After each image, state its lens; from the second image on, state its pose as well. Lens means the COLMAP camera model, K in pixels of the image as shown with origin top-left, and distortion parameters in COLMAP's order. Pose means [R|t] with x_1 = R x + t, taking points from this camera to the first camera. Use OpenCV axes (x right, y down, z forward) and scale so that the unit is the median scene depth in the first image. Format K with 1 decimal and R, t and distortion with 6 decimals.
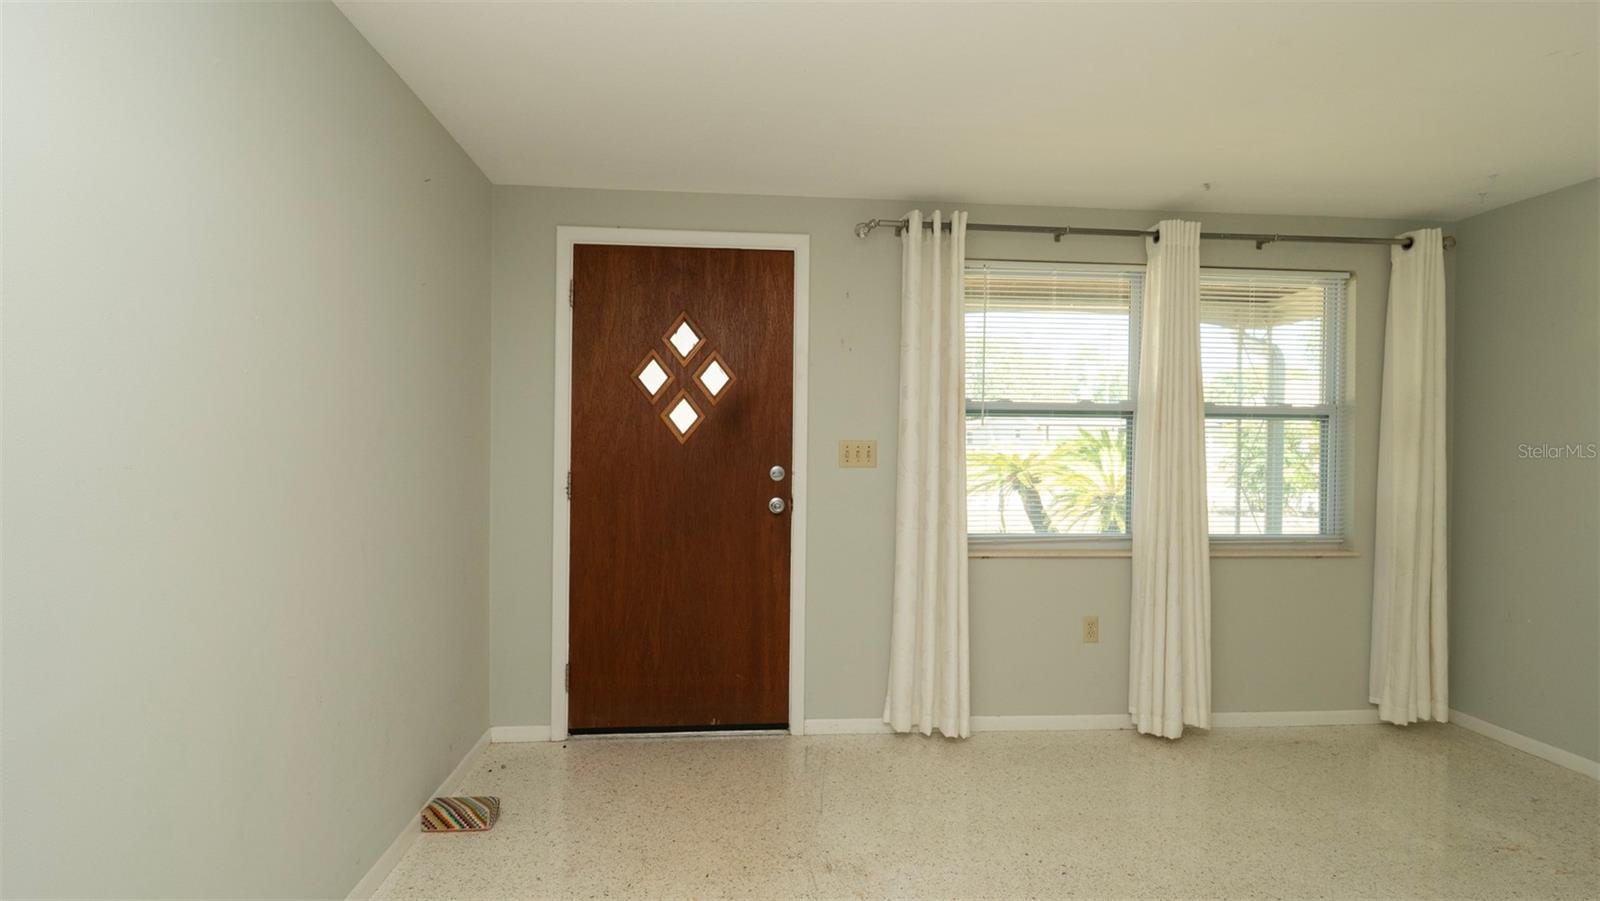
lens RADIAL K [[789.8, 0, 793.2], [0, 789.8, 446.4], [0, 0, 1]] dist [-0.002560, -0.001275]
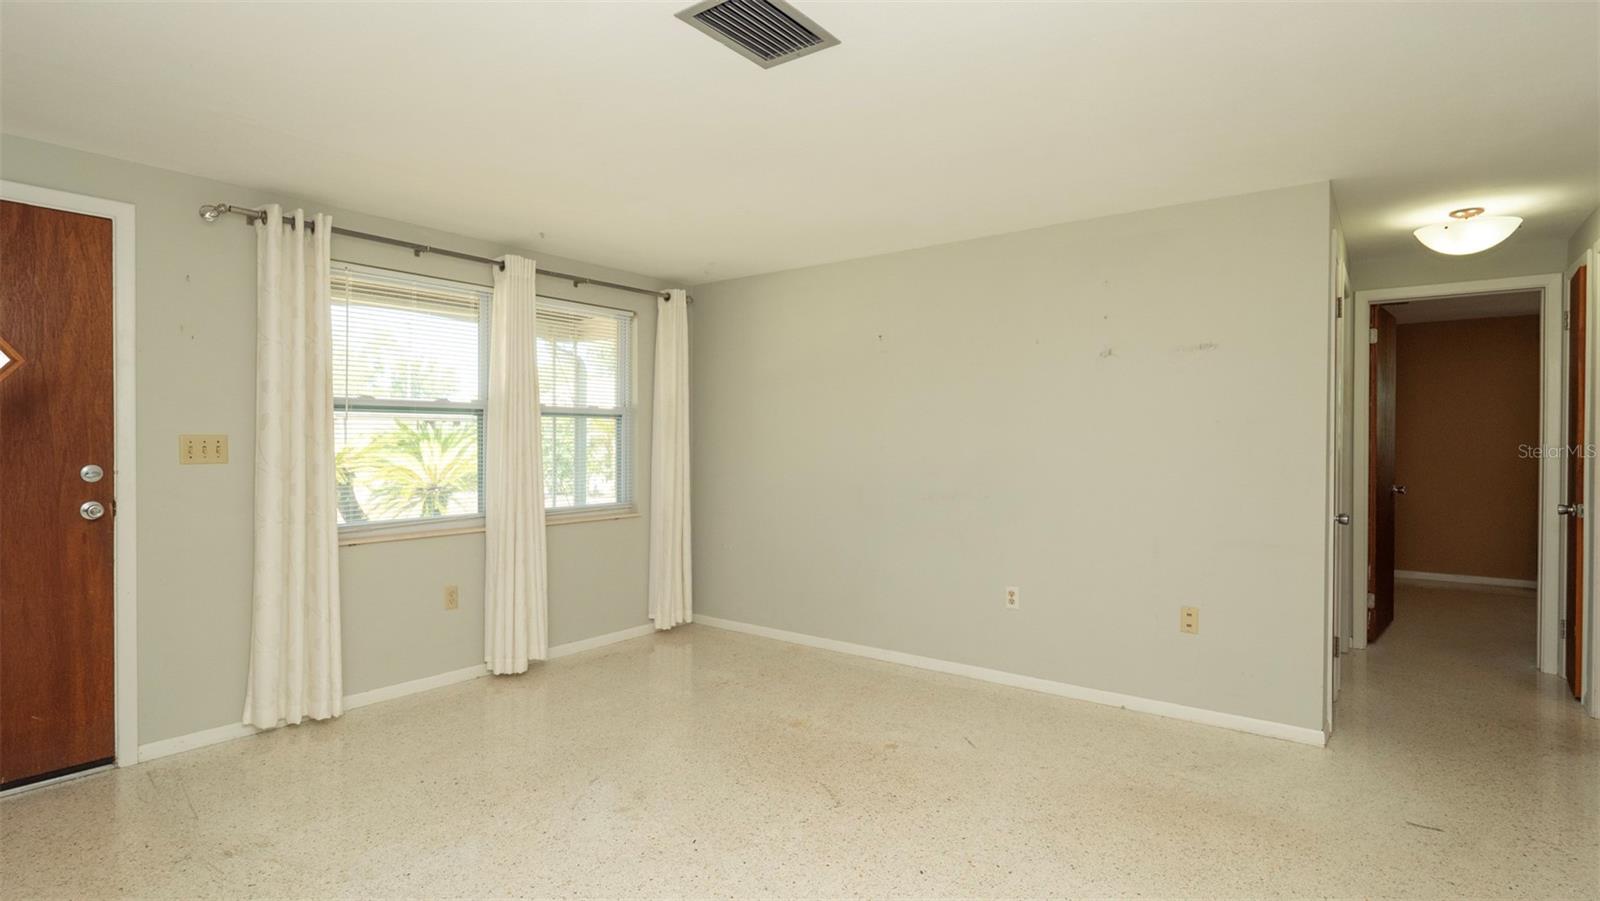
lens RADIAL K [[789.8, 0, 801.7], [0, 789.8, 448.2], [0, 0, 1]] dist [-0.002560, -0.001275]
pose [[0.667677, -0.016040, 0.744279, -0.142668], [0.007195, 0.999860, 0.015093, -0.000936], [-0.744417, -0.004722, 0.667699, -0.157134]]
